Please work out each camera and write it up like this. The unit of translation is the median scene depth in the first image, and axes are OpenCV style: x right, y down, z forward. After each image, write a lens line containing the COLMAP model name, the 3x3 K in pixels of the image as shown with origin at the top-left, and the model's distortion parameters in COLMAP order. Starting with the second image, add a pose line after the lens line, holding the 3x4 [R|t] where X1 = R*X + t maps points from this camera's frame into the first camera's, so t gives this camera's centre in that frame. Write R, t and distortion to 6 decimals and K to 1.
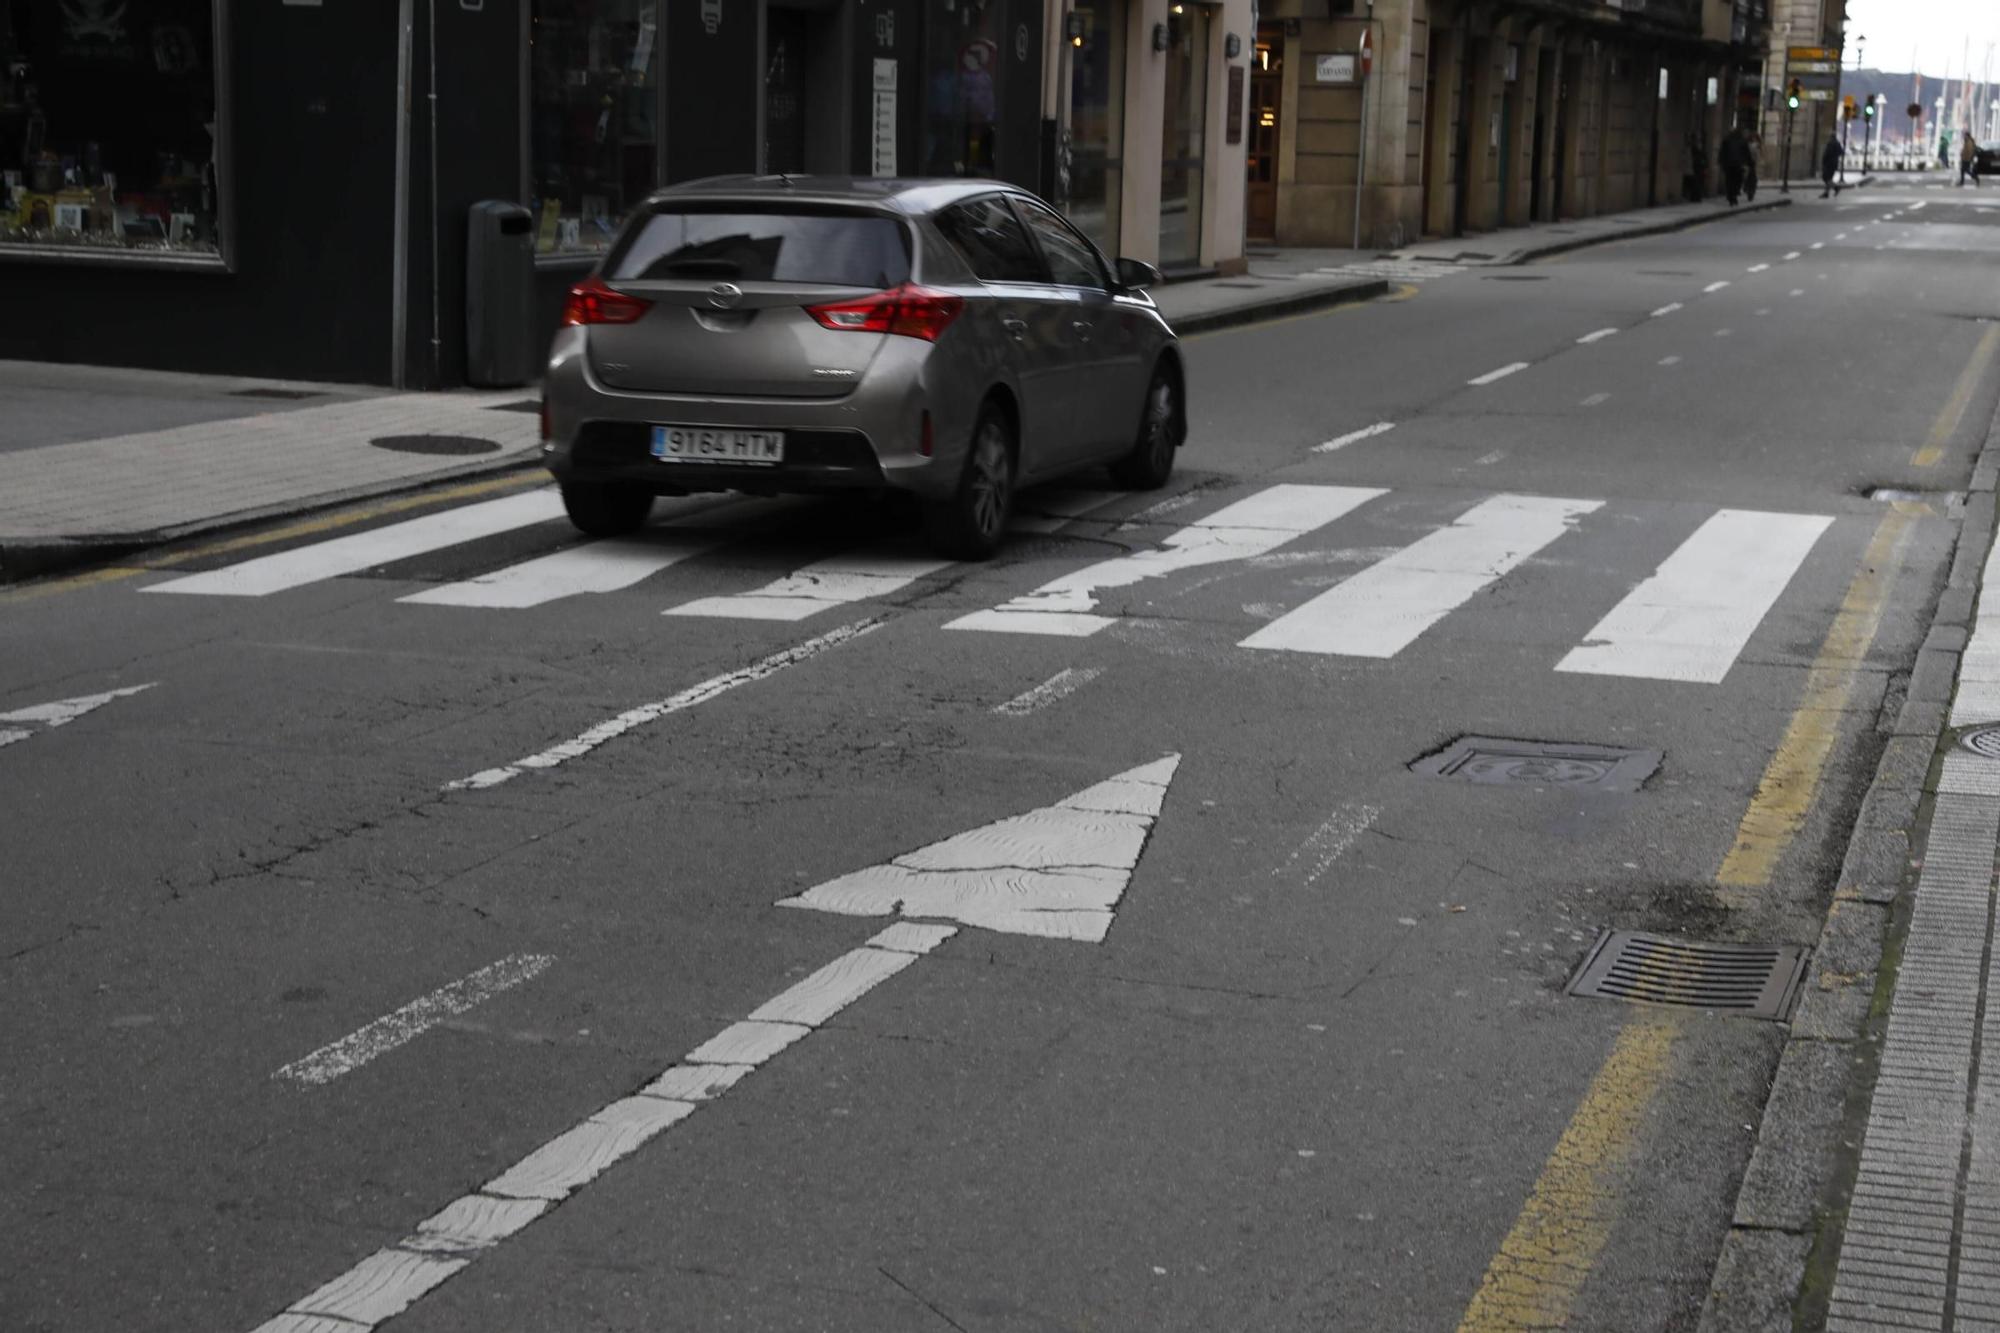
lens RADIAL K [[3247.5, 0, 1000.0], [0, 3247.5, 666.5], [0, 0, 1]] dist [0.152420, 0.155251]
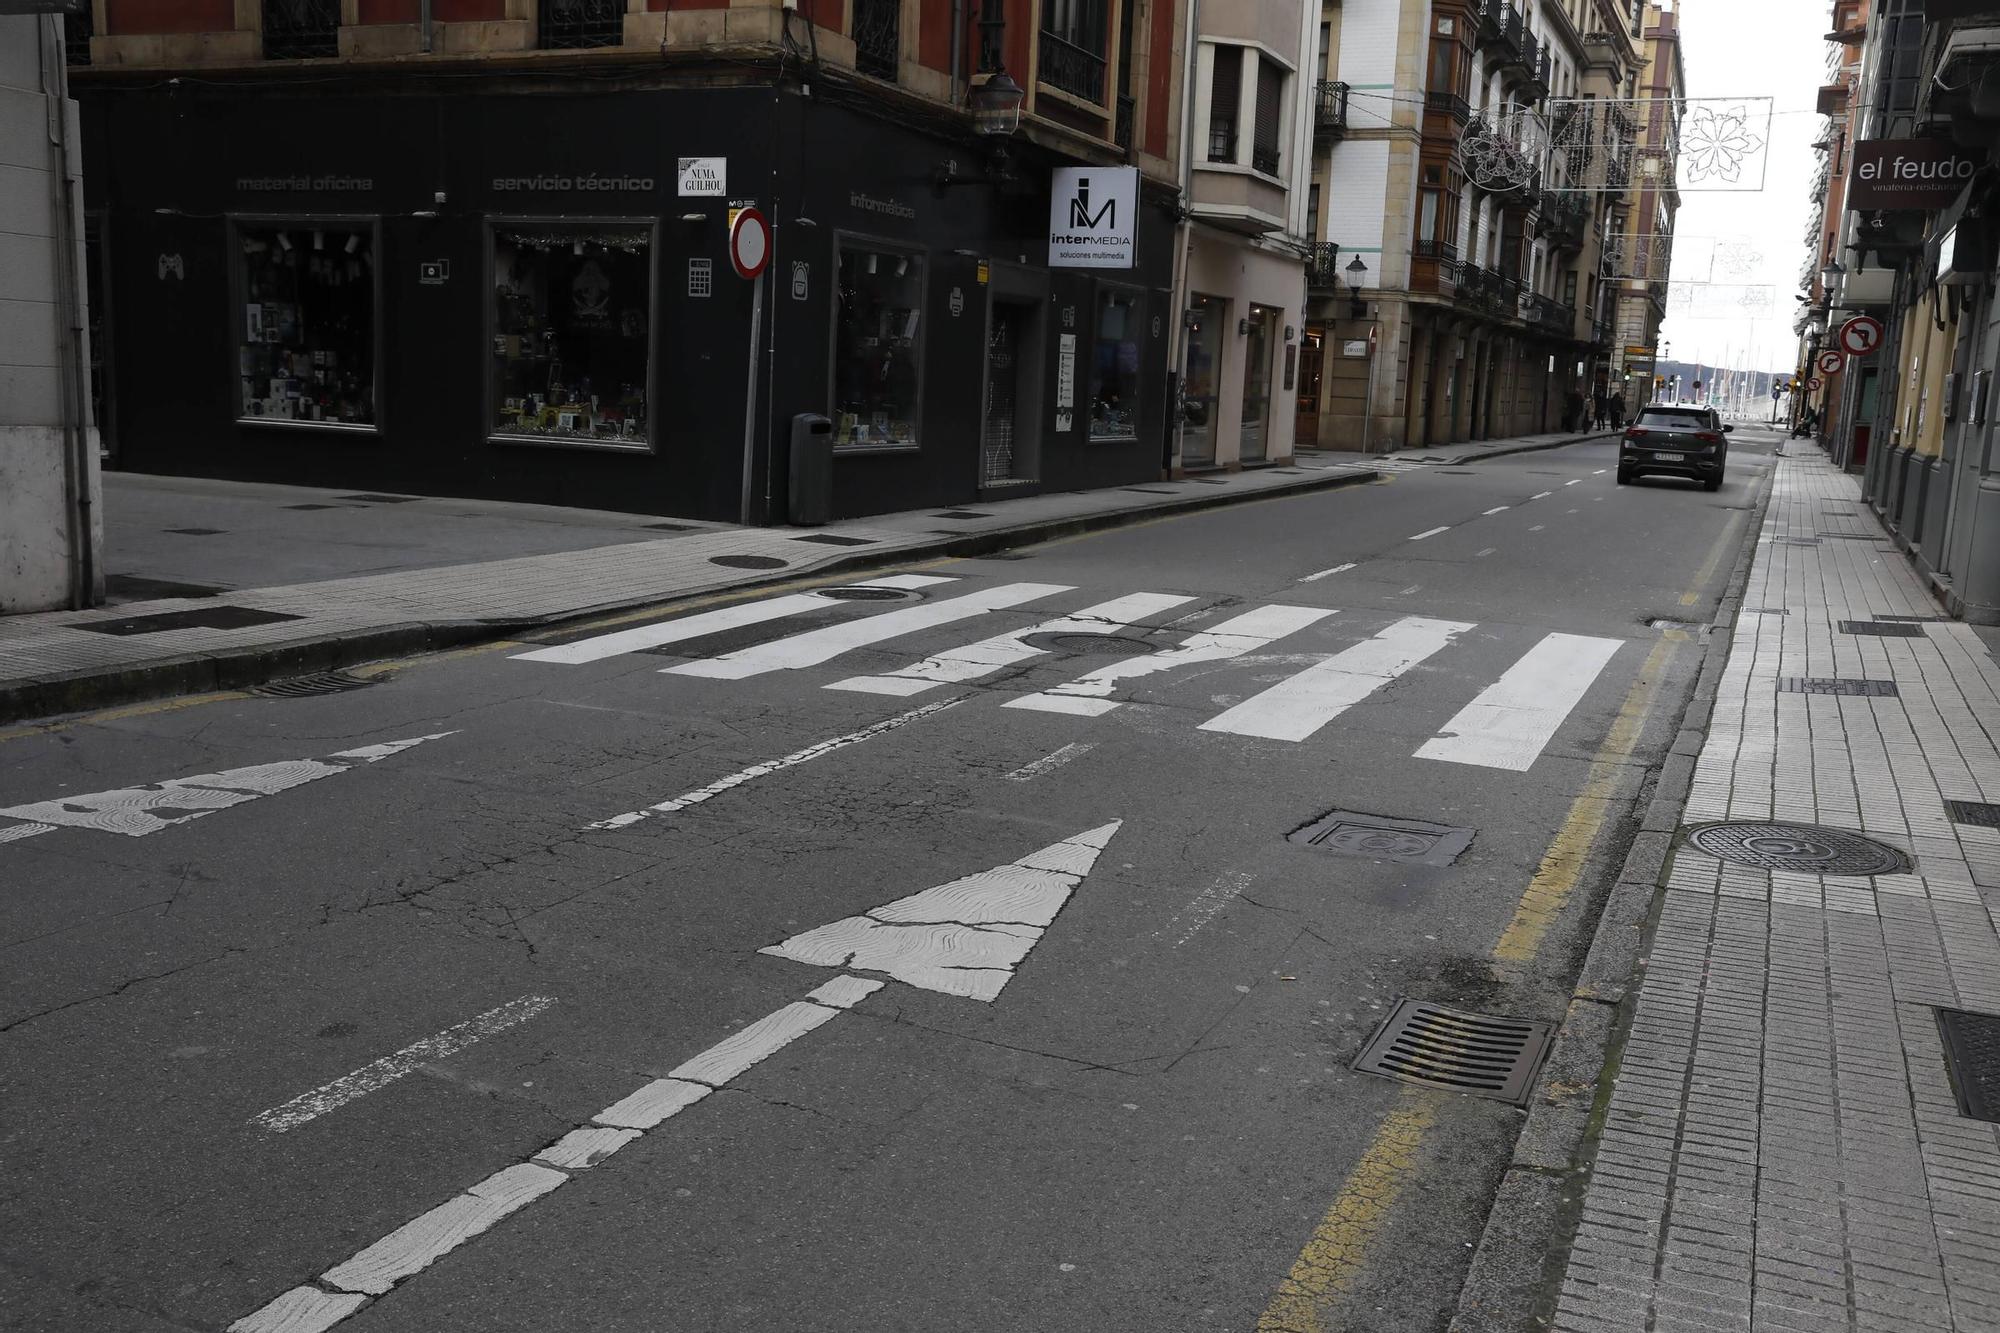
lens RADIAL K [[1781.0, 0, 1000.0], [0, 1781.0, 666.5], [0, 0, 1]] dist [-0.048798, 0.113810]
pose [[0.994253, 0.037286, -0.100353, 0.075102], [-0.037526, 0.999296, -0.000508, -0.035437], [0.100263, 0.004271, 0.994952, 0.229561]]
